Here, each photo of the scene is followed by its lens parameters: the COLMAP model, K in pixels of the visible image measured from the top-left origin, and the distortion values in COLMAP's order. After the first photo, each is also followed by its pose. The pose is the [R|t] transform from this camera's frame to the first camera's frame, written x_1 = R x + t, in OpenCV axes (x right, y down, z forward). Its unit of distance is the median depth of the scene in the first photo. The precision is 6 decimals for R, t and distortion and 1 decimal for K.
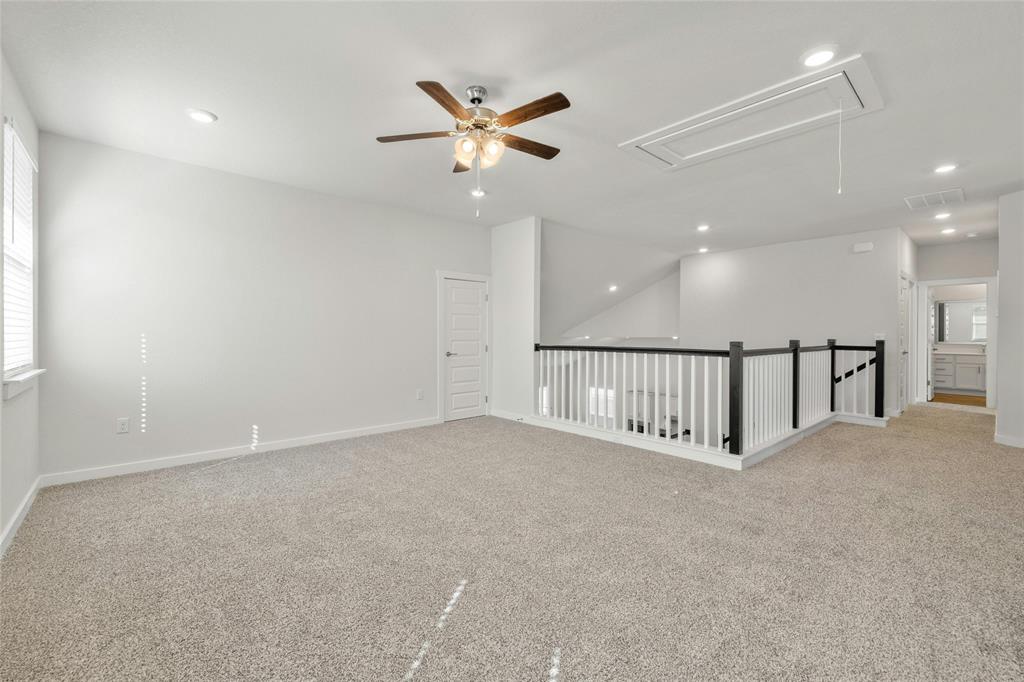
lens RADIAL K [[433.2, 0, 506.4], [0, 433.2, 333.7], [0, 0, 1]] dist [0.003445, -0.000240]
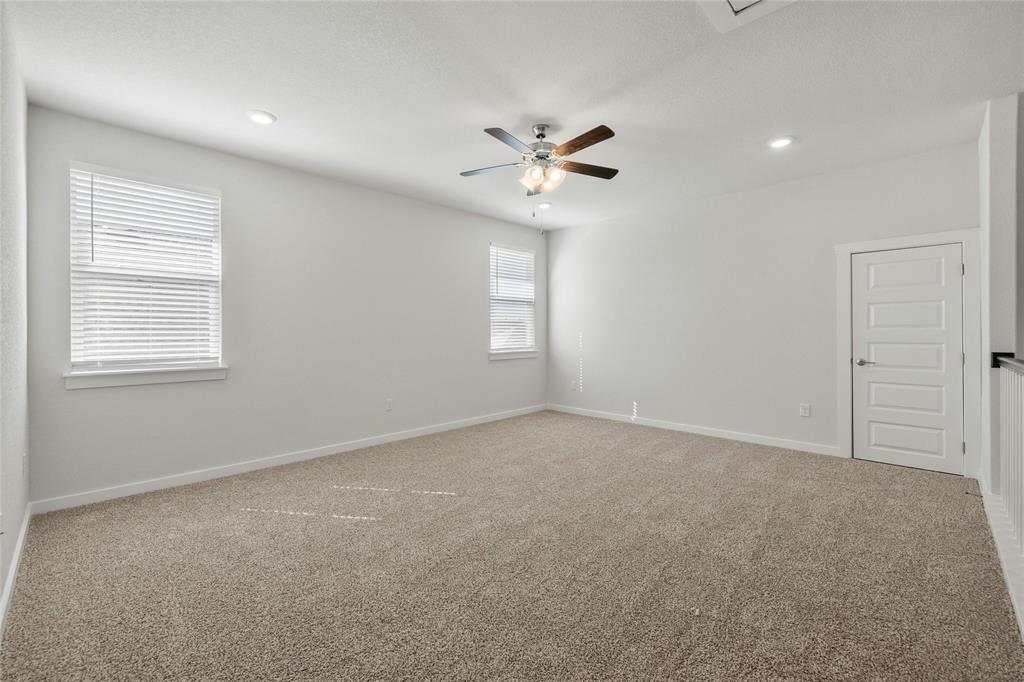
lens RADIAL K [[433.2, 0, 506.4], [0, 433.2, 333.7], [0, 0, 1]] dist [0.003445, -0.000240]
pose [[0.056577, 0.002486, -0.998395, 0.927306], [0.001094, 0.999996, 0.002552, 0.000120], [0.998398, -0.001236, 0.056574, 0.706853]]
